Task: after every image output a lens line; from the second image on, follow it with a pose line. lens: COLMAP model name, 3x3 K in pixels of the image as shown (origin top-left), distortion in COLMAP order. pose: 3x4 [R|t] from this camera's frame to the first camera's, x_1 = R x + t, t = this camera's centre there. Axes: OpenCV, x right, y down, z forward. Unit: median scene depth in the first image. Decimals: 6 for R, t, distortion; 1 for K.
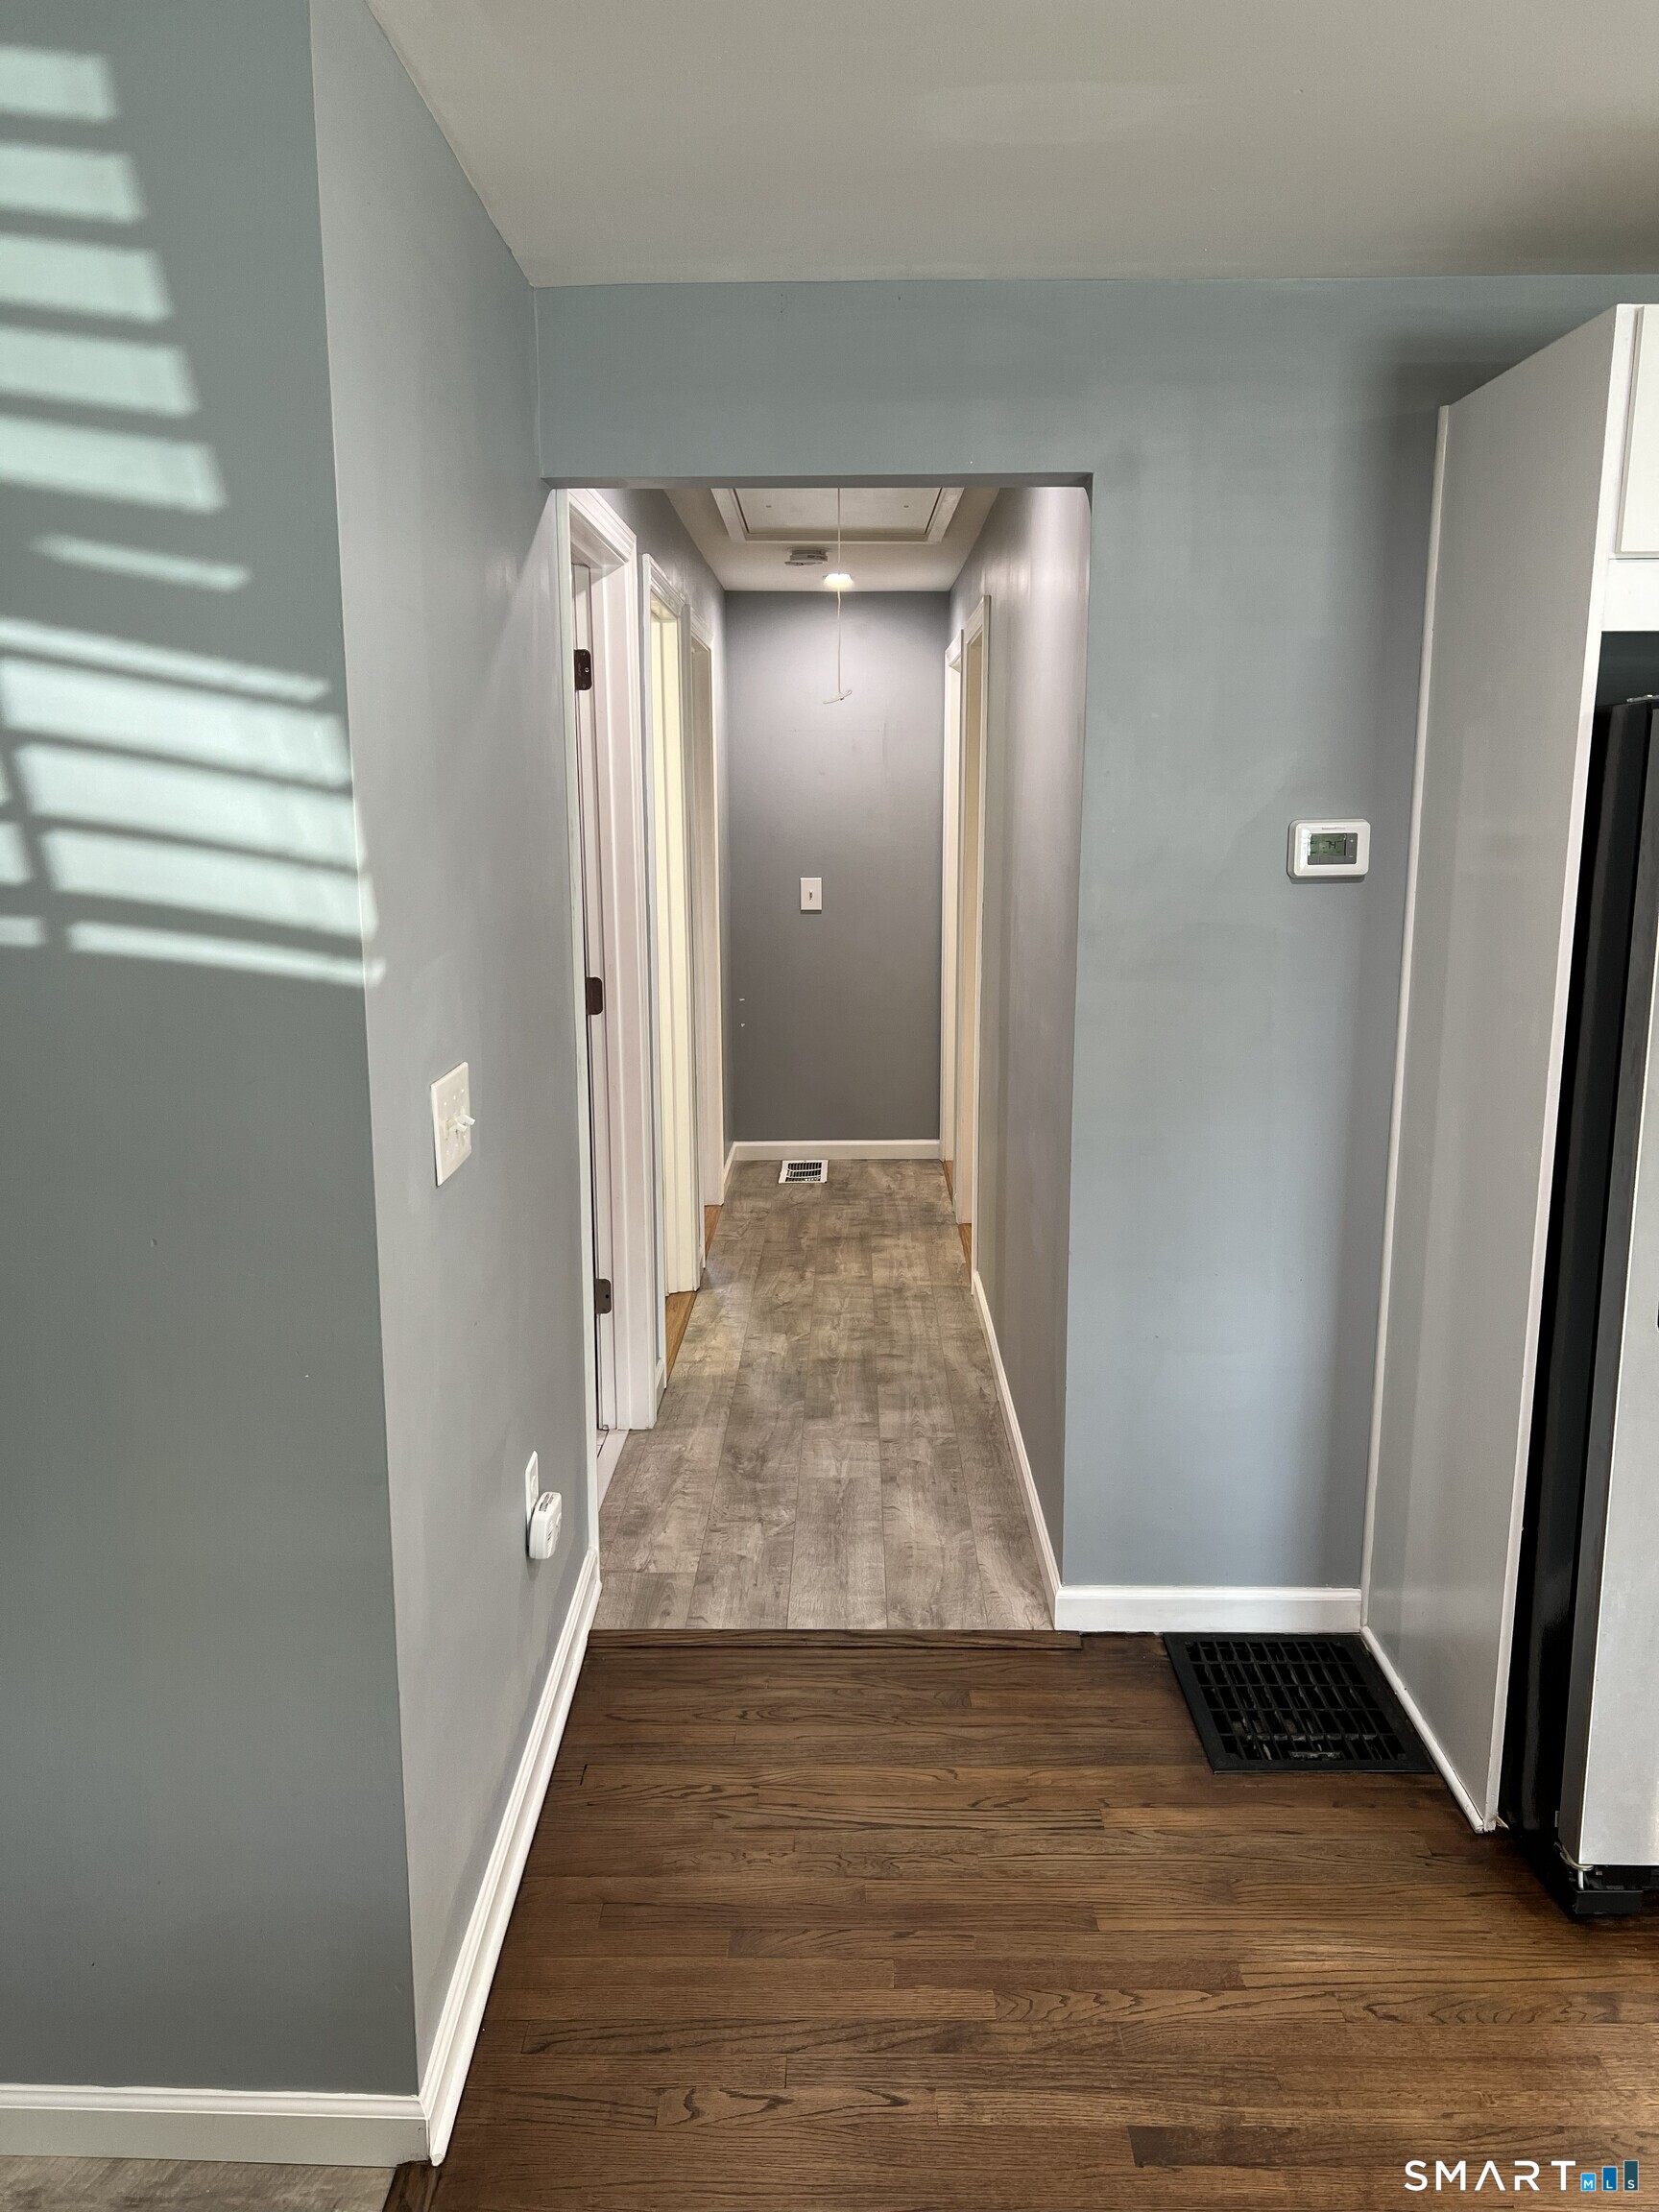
lens RADIAL K [[1692.4, 0, 833.5], [0, 1692.4, 1087.4], [0, 0, 1]] dist [0.028022, 0.001822]
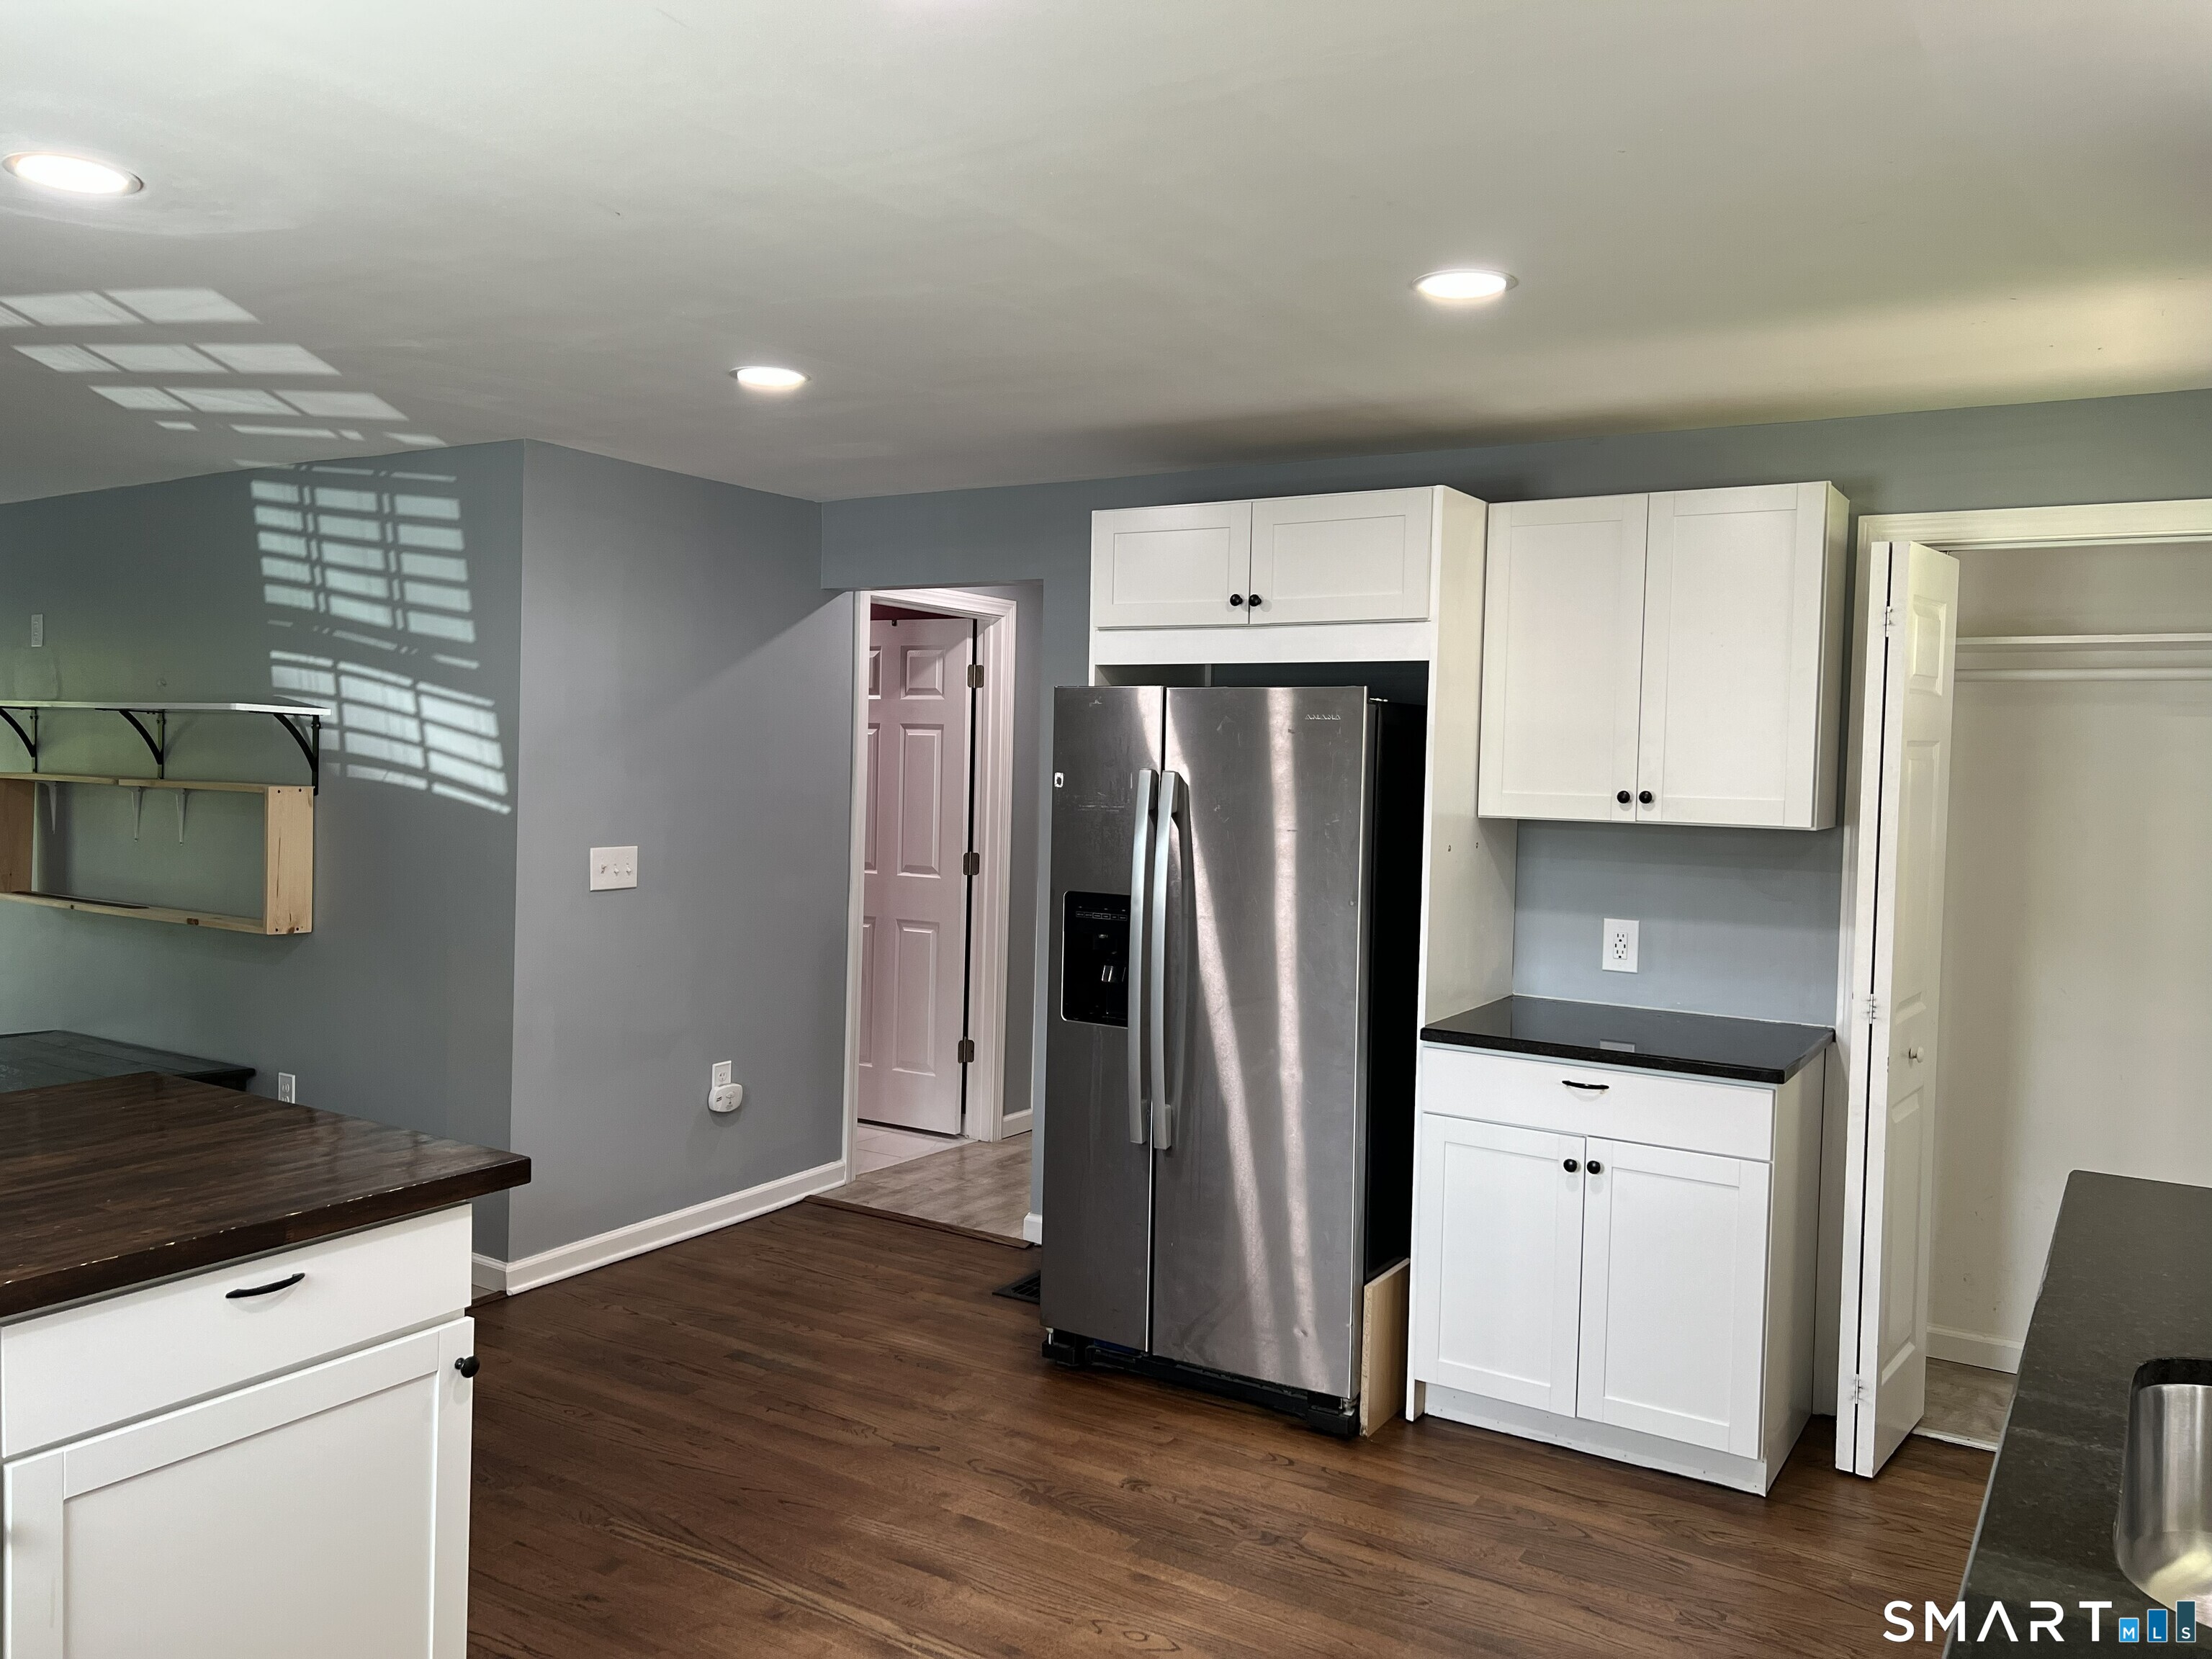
lens RADIAL K [[1696.2, 0, 1122.7], [0, 1696.2, 844.5], [0, 0, 1]] dist [0.030218, -0.031286]
pose [[0.844032, 0.042412, -0.534614, 1.449043], [-0.107547, 0.990003, -0.091253, 0.099873], [0.525399, 0.134517, 0.840155, -0.547459]]
